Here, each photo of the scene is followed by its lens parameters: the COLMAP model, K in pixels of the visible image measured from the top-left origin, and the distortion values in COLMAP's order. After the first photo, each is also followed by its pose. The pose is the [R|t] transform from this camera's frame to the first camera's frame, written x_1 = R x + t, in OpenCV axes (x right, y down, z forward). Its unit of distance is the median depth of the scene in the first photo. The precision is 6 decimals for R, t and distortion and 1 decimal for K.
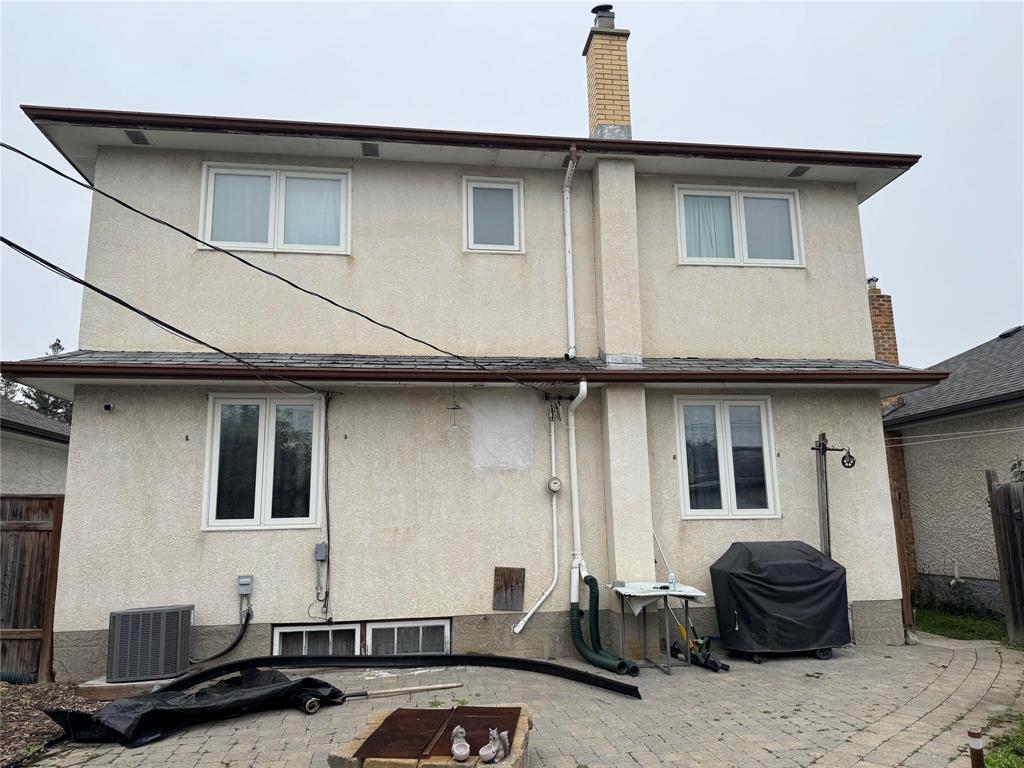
lens RADIAL K [[727.4, 0, 511.1], [0, 727.4, 387.4], [0, 0, 1]] dist [0.043054, -0.048056]
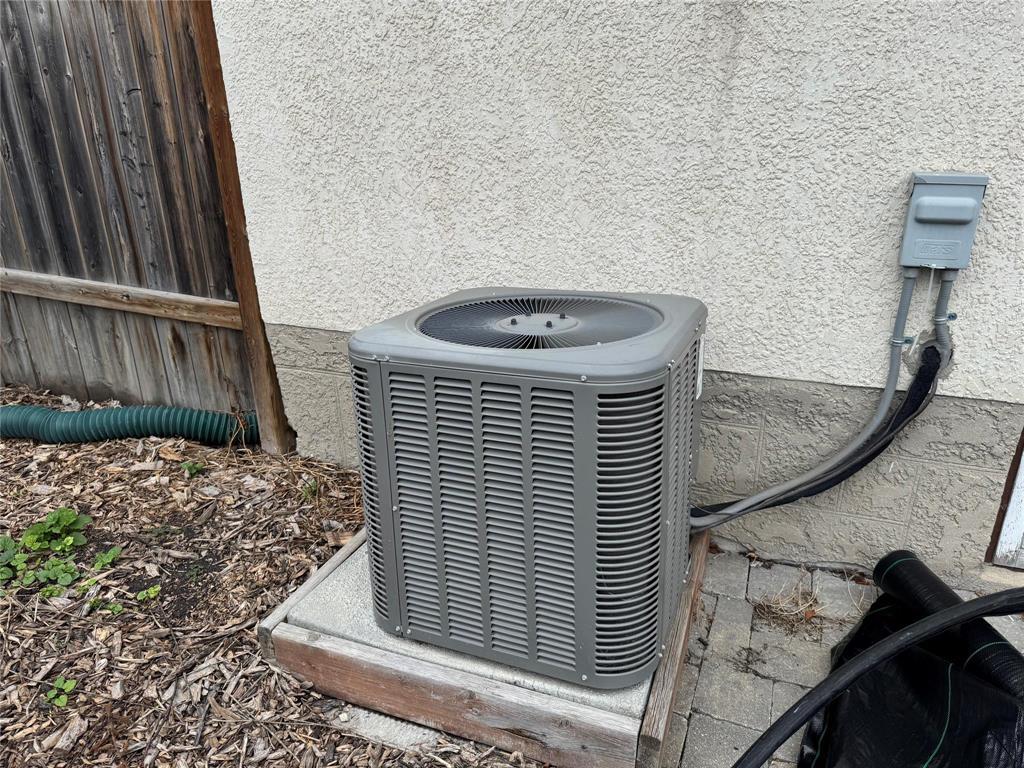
lens RADIAL K [[727.4, 0, 510.6], [0, 727.4, 383.7], [0, 0, 1]] dist [0.043054, -0.048056]
pose [[0.881126, 0.180079, -0.437251, -0.374540], [0.080676, 0.853851, 0.514228, 0.196172], [0.465949, -0.488375, 0.737822, 0.782112]]
